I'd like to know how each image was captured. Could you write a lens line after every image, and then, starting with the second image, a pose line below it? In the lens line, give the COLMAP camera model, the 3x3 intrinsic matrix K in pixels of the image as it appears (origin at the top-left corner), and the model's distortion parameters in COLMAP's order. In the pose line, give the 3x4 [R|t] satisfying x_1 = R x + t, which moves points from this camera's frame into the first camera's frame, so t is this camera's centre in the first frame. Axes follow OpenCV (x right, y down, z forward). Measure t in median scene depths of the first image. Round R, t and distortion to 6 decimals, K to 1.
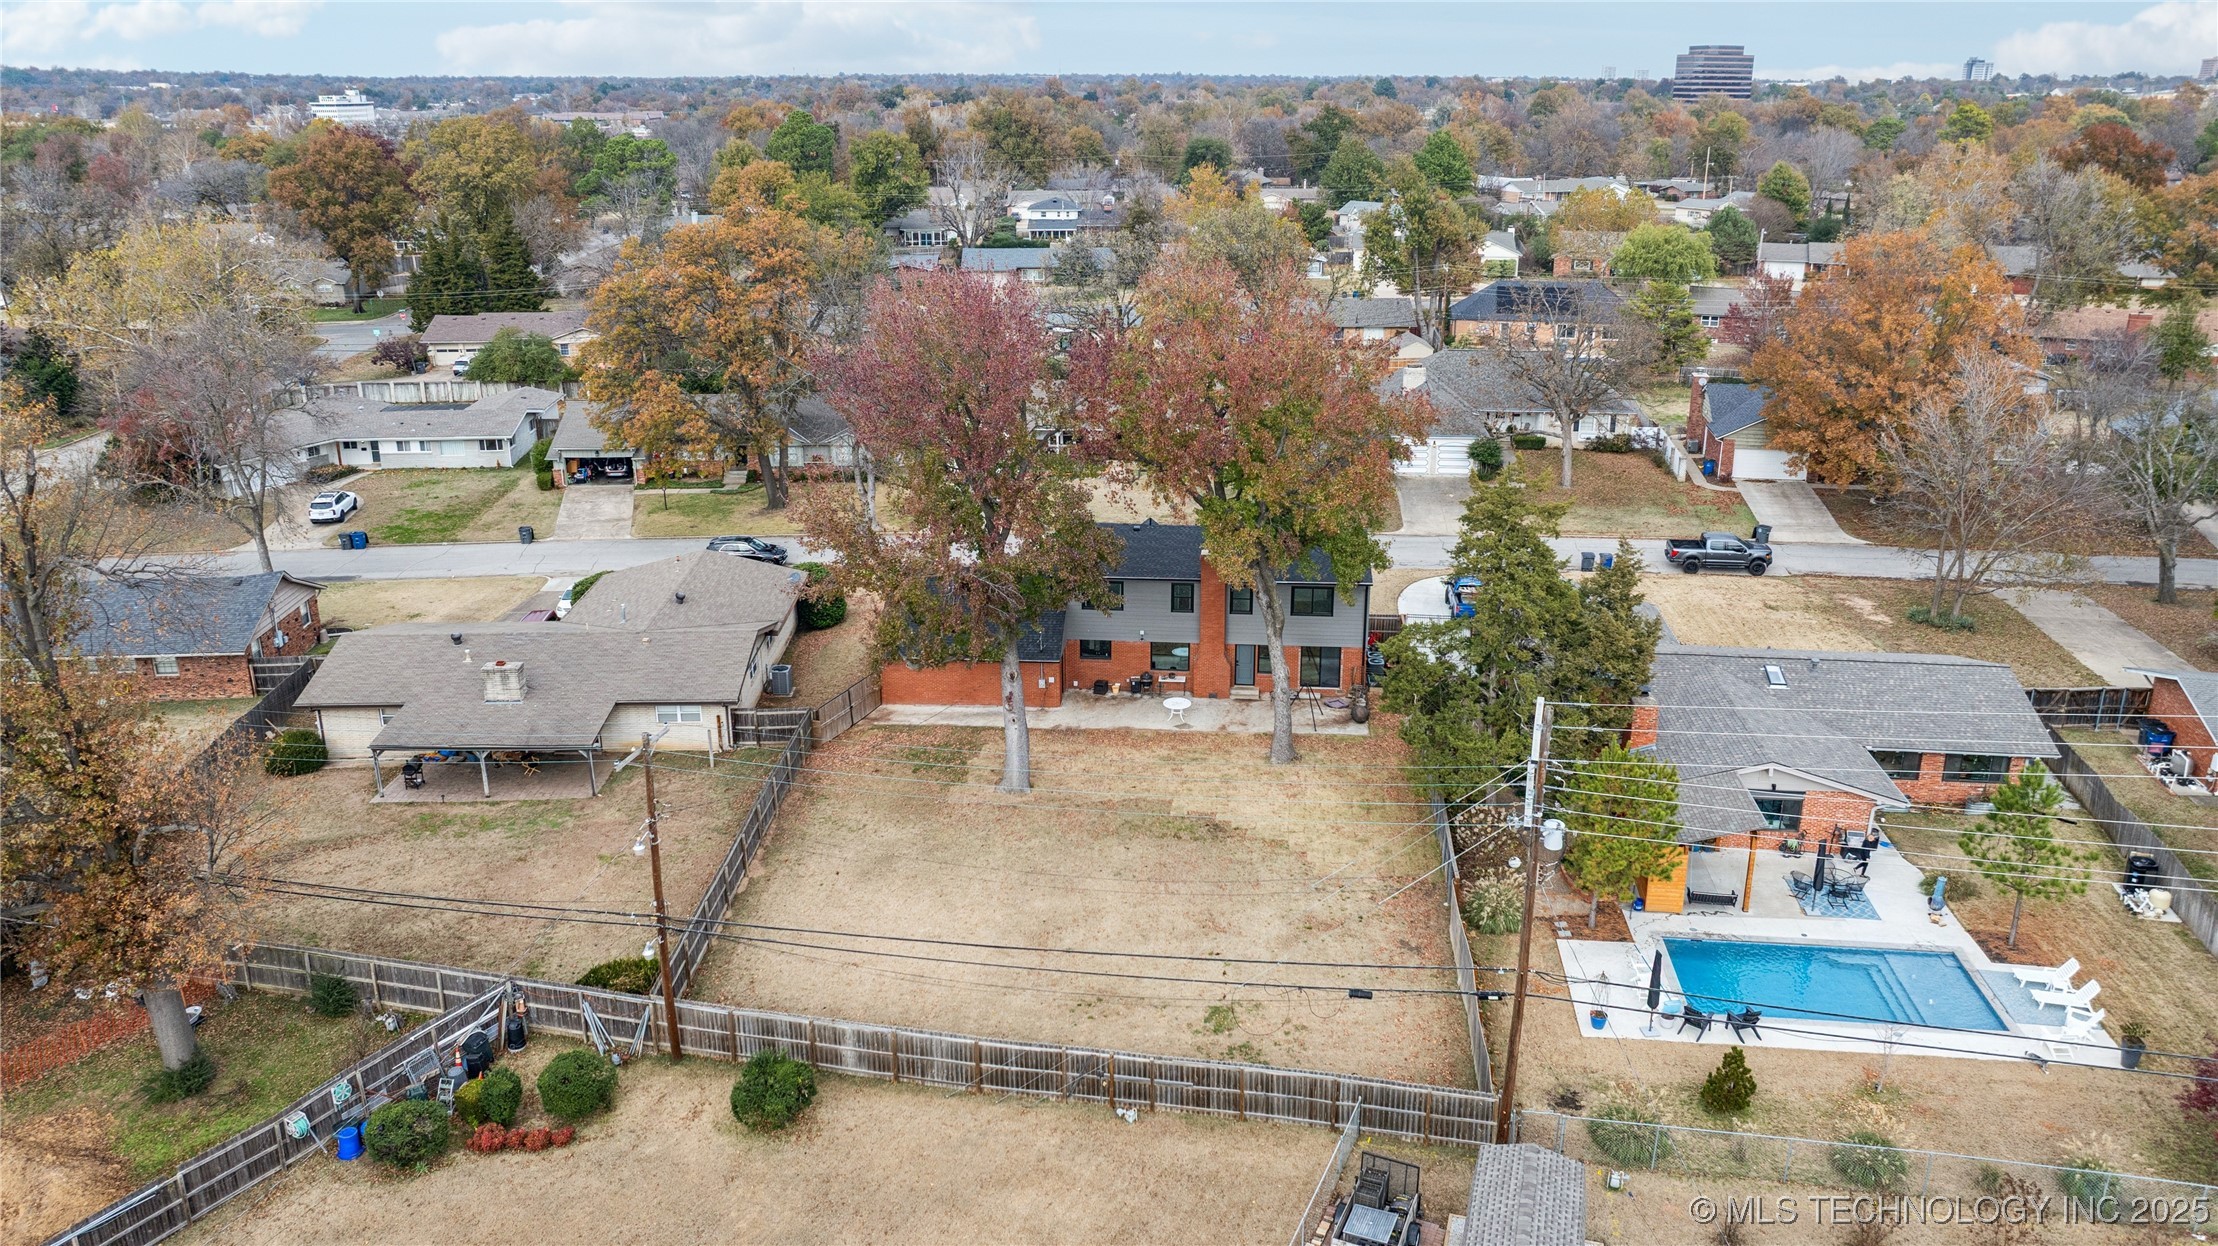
lens RADIAL K [[1575.4, 0, 1109.0], [0, 1575.4, 623.0], [0, 0, 1]] dist [-0.020599, -0.004589]
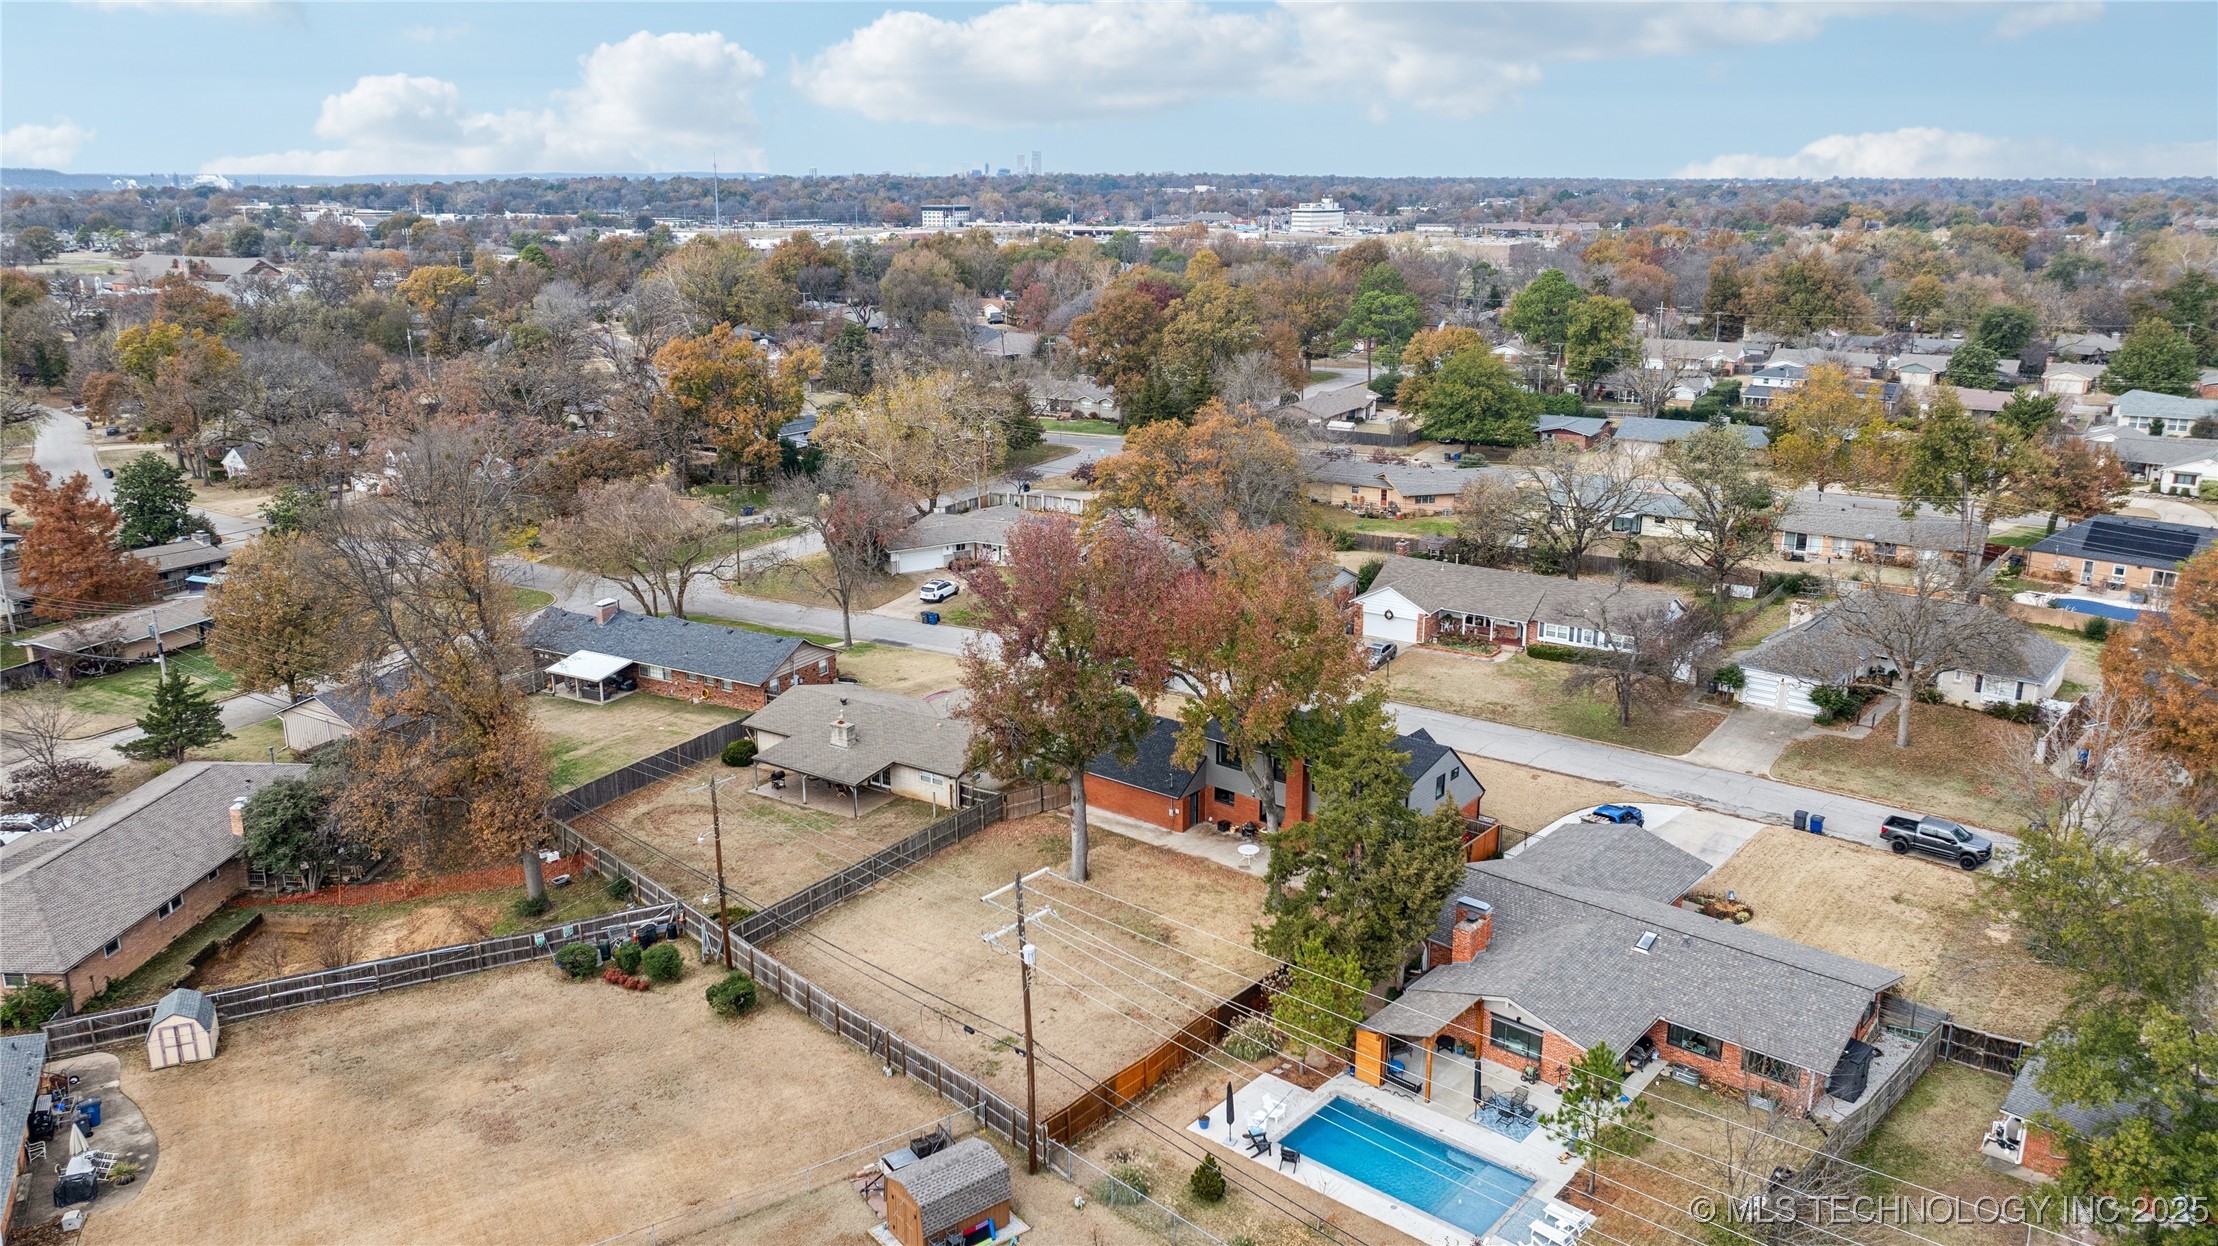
lens RADIAL K [[1575.4, 0, 1109.0], [0, 1575.4, 623.0], [0, 0, 1]] dist [-0.020599, -0.004589]
pose [[0.828076, 0.151784, -0.539677, 0.596119], [-0.181210, 0.983443, -0.001453, -0.105744], [0.530522, 0.098998, 0.841871, -0.165827]]
